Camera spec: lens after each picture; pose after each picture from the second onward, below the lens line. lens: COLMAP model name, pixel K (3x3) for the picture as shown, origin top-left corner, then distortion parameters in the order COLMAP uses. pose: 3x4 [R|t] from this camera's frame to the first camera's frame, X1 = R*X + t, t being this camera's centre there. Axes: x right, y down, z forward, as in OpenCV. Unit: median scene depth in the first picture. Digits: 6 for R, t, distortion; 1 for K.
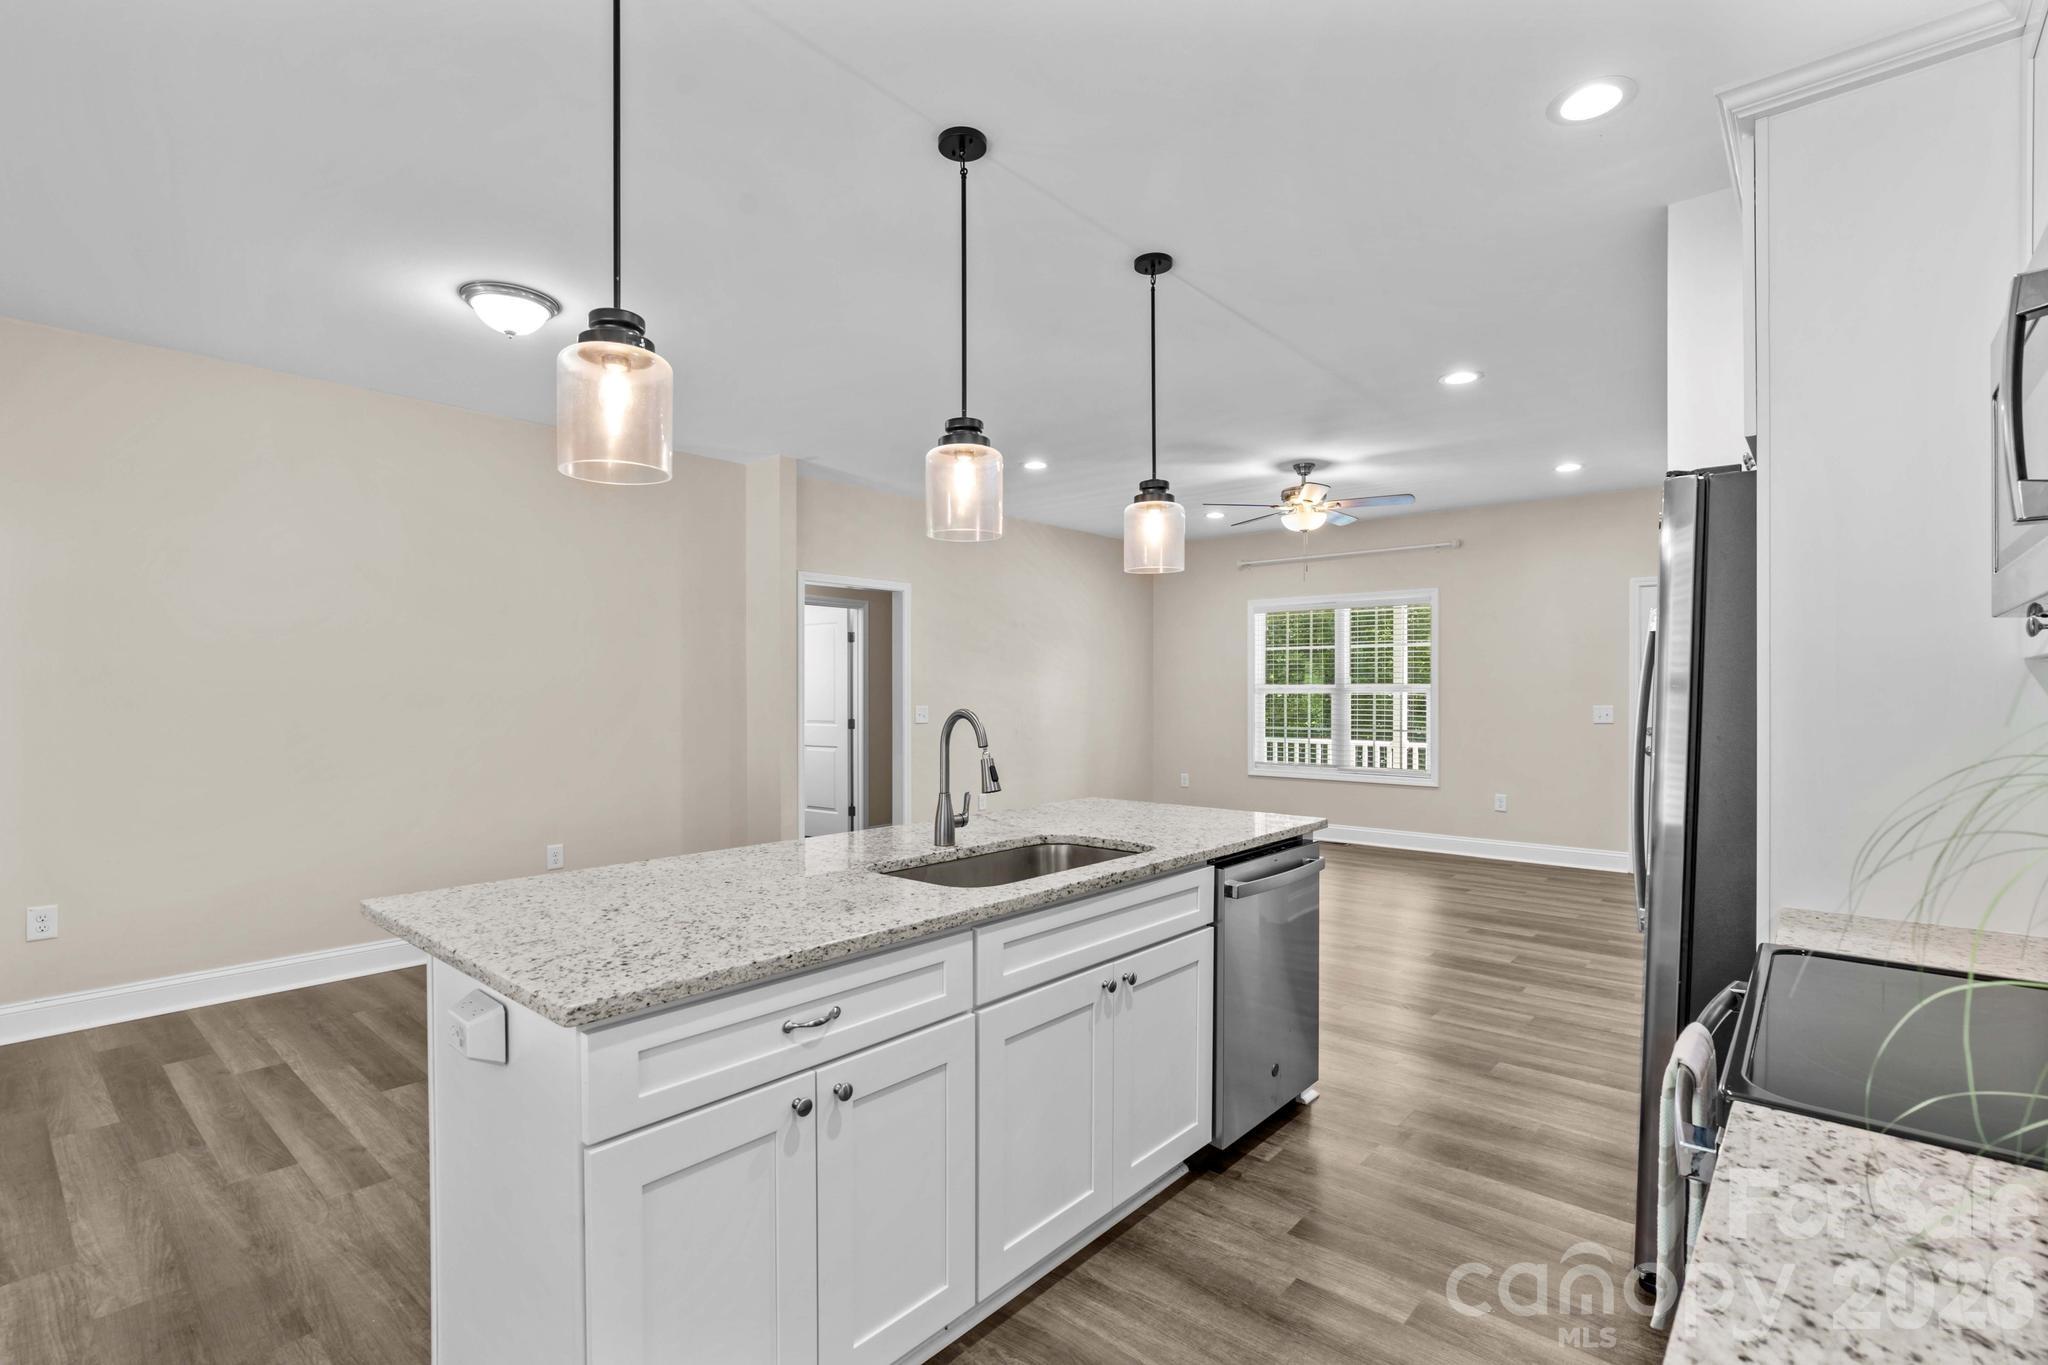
lens RADIAL K [[950.5, 0, 1018.7], [0, 950.5, 696.8], [0, 0, 1]] dist [-0.002453, -0.000005]
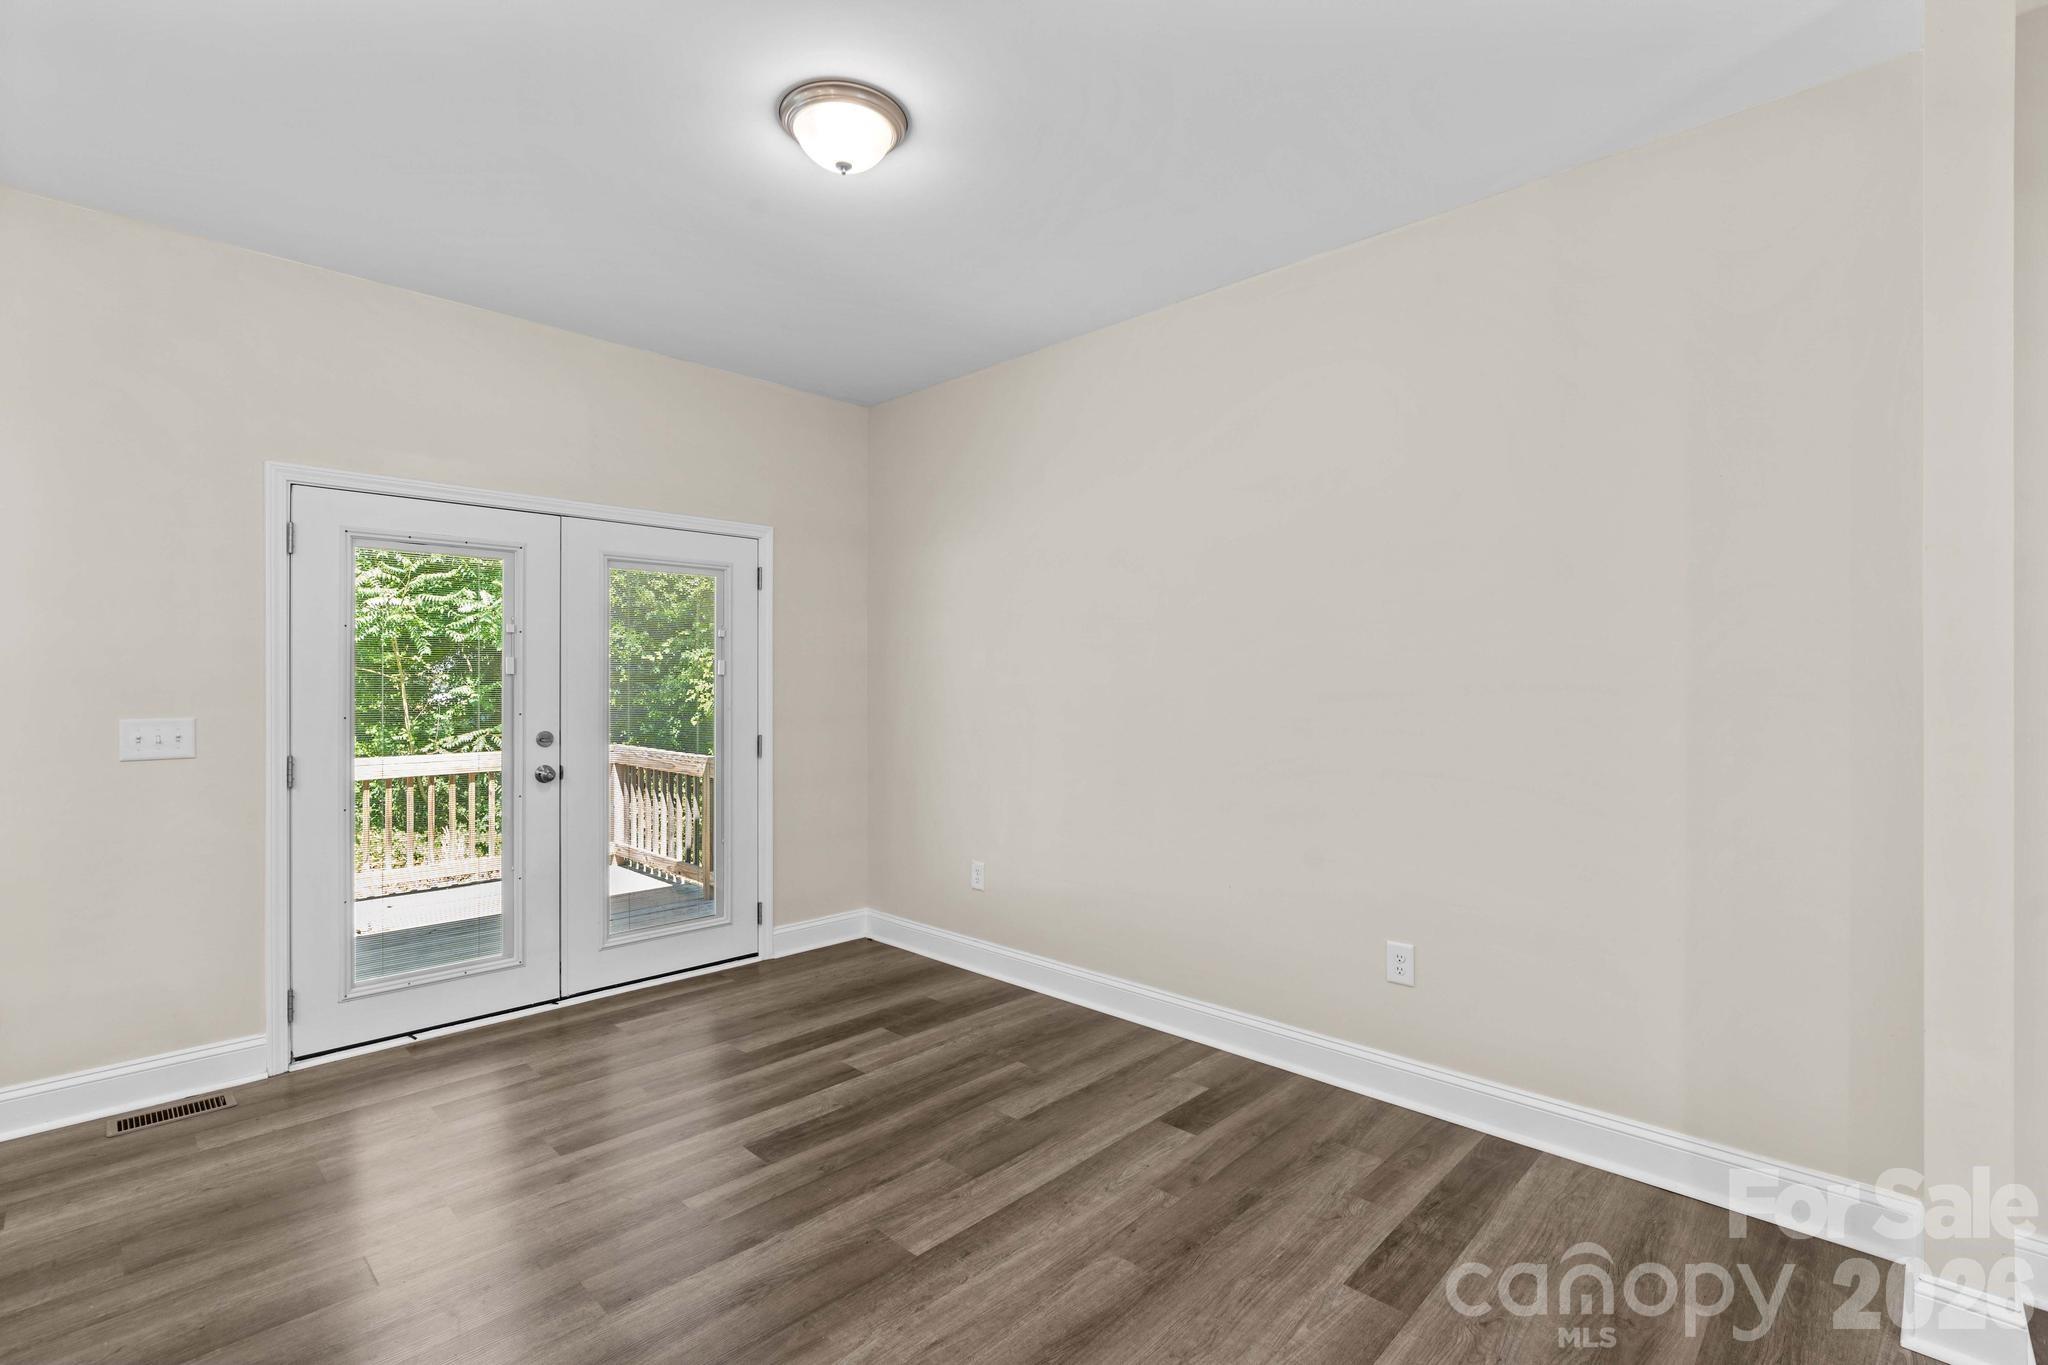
lens RADIAL K [[933.4, 0, 1006.4], [0, 933.4, 684.0], [0, 0, 1]] dist [-0.000317, 0.000880]
pose [[-0.069079, 0.002797, -0.997607, 0.080329], [-0.001703, 0.999994, 0.002922, -0.002904], [0.997610, 0.001900, -0.069074, 0.672950]]
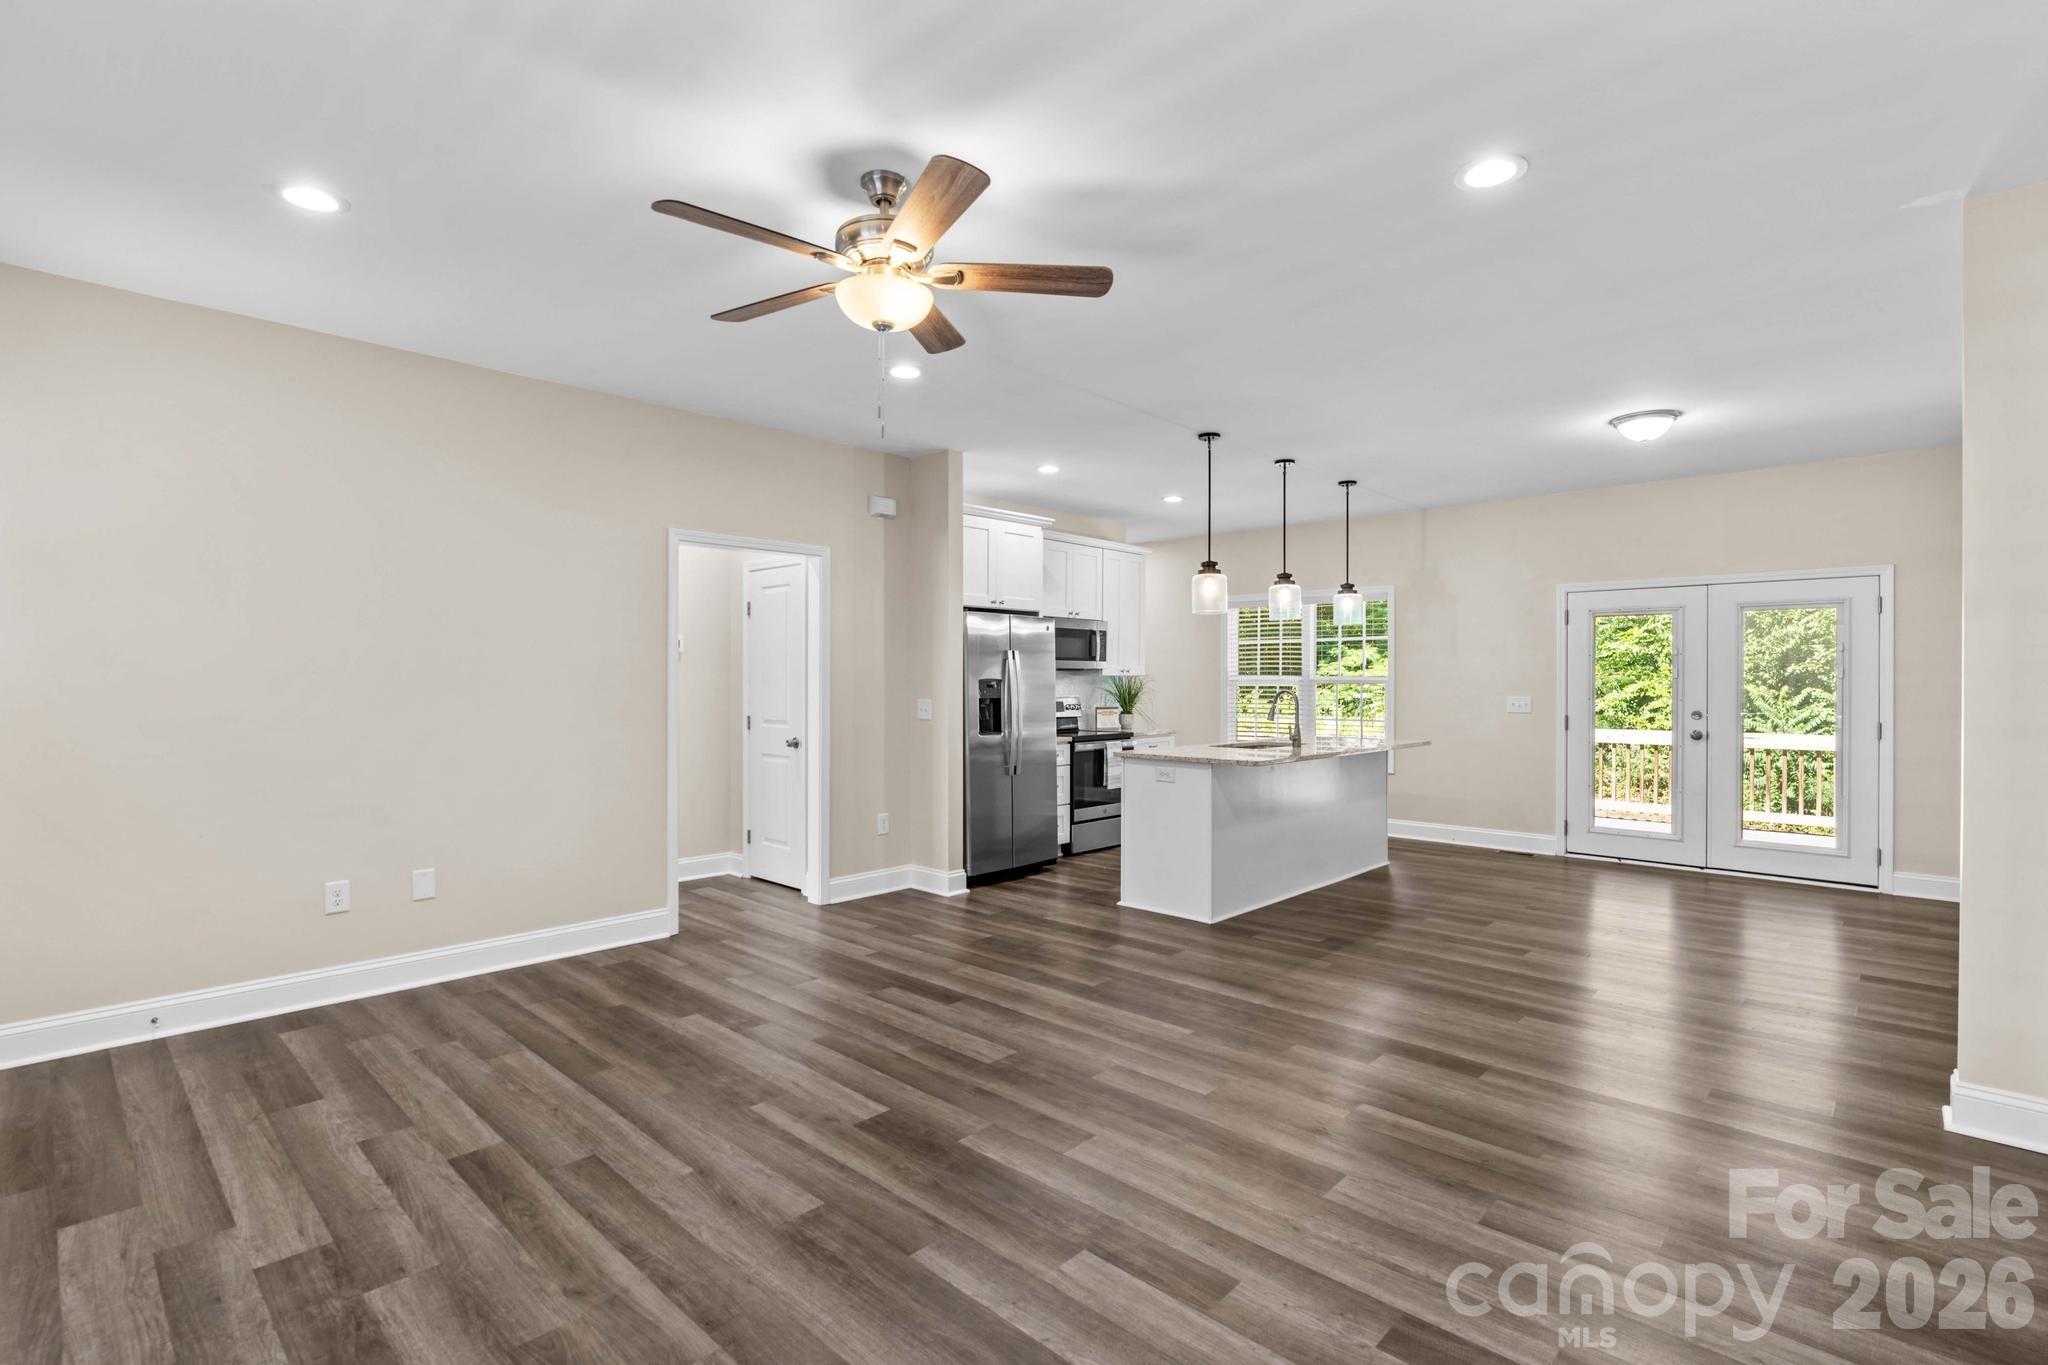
lens RADIAL K [[950.0, 0, 1024.0], [0, 950.0, 682.5], [0, 0, 1]] dist [-0.005227, 0.000115]
pose [[-0.999243, -0.000081, 0.038913, 0.216979], [0.000163, 0.999980, 0.006248, -0.008645], [-0.038913, 0.006250, -0.999223, 1.450931]]
